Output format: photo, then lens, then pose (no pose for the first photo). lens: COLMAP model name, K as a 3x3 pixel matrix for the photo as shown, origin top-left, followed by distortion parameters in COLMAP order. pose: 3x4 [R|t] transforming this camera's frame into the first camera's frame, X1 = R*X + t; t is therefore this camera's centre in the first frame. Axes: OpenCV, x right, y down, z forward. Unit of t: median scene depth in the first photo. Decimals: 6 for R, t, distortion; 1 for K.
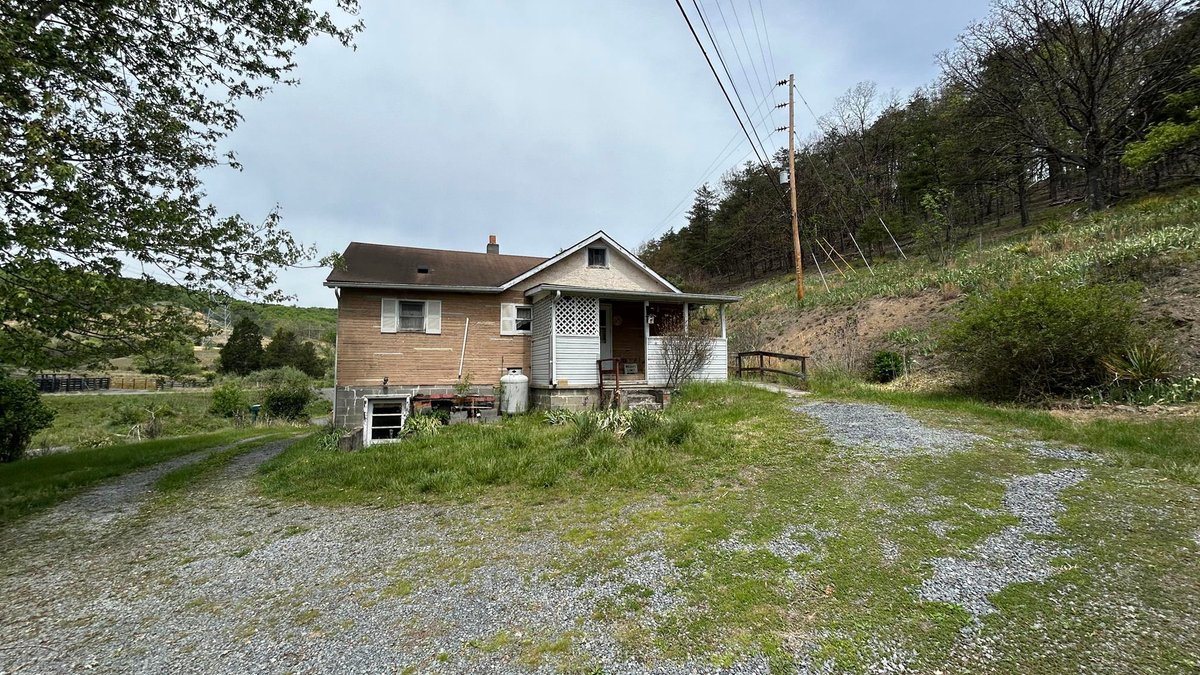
lens RADIAL K [[480.6, 0, 600.0], [0, 480.6, 337.5], [0, 0, 1]] dist [0.000526, -0.000029]
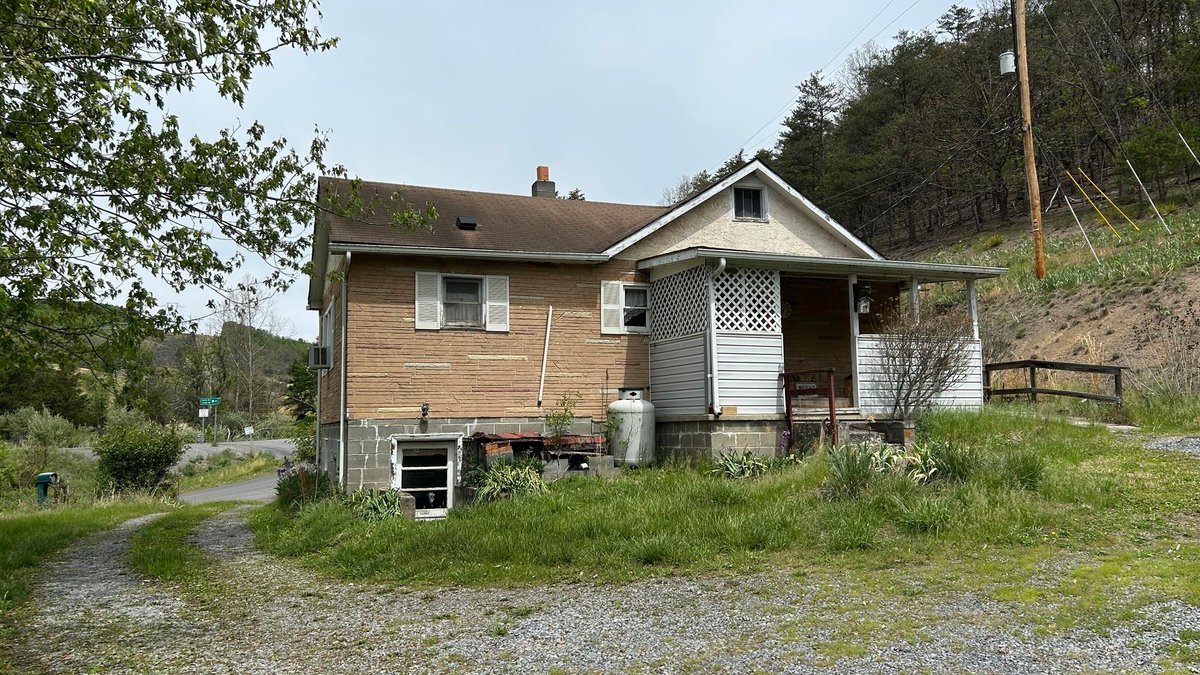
lens RADIAL K [[891.1, 0, 600.0], [0, 891.1, 337.5], [0, 0, 1]] dist [0.033584, -0.007637]
pose [[0.999900, -0.004289, 0.013460, -0.235326], [0.004551, 0.999799, -0.019525, 0.021757], [-0.013374, 0.019585, 0.999719, -0.107728]]
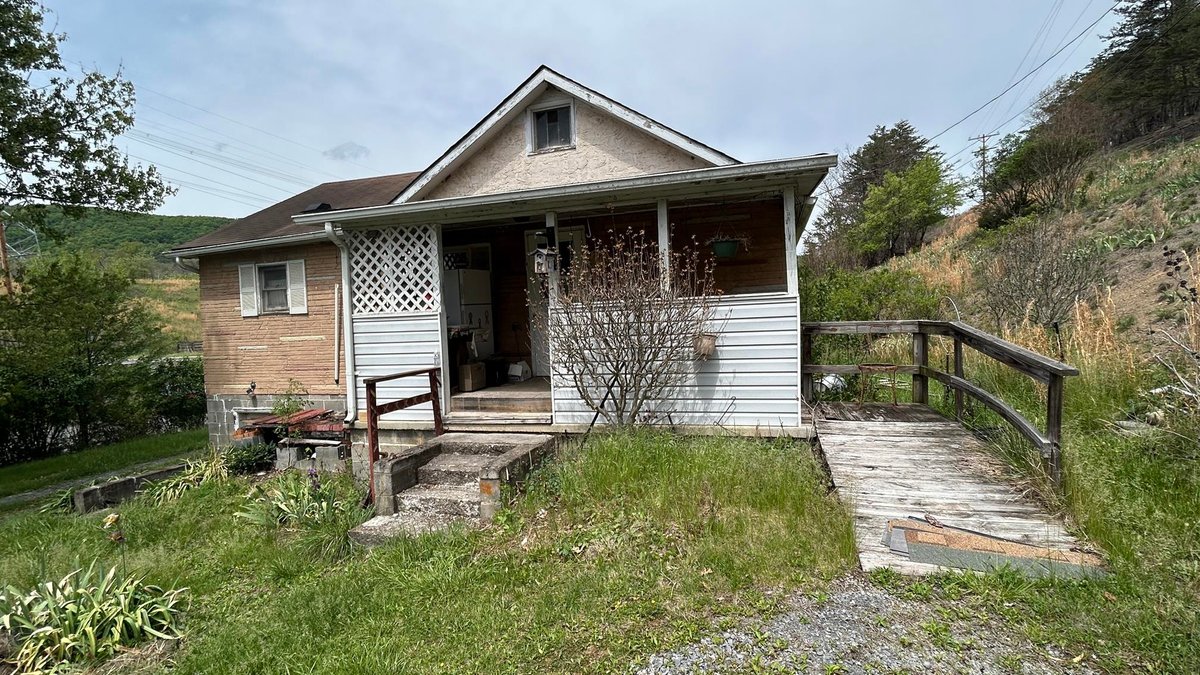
lens RADIAL K [[540.8, 0, 600.0], [0, 540.8, 337.5], [0, 0, 1]] dist [-0.000526, -0.000068]
pose [[0.804436, -0.004290, -0.594024, 0.395937], [0.085077, 0.990497, 0.108059, -0.020587], [0.587916, -0.137465, 0.797157, 0.666204]]
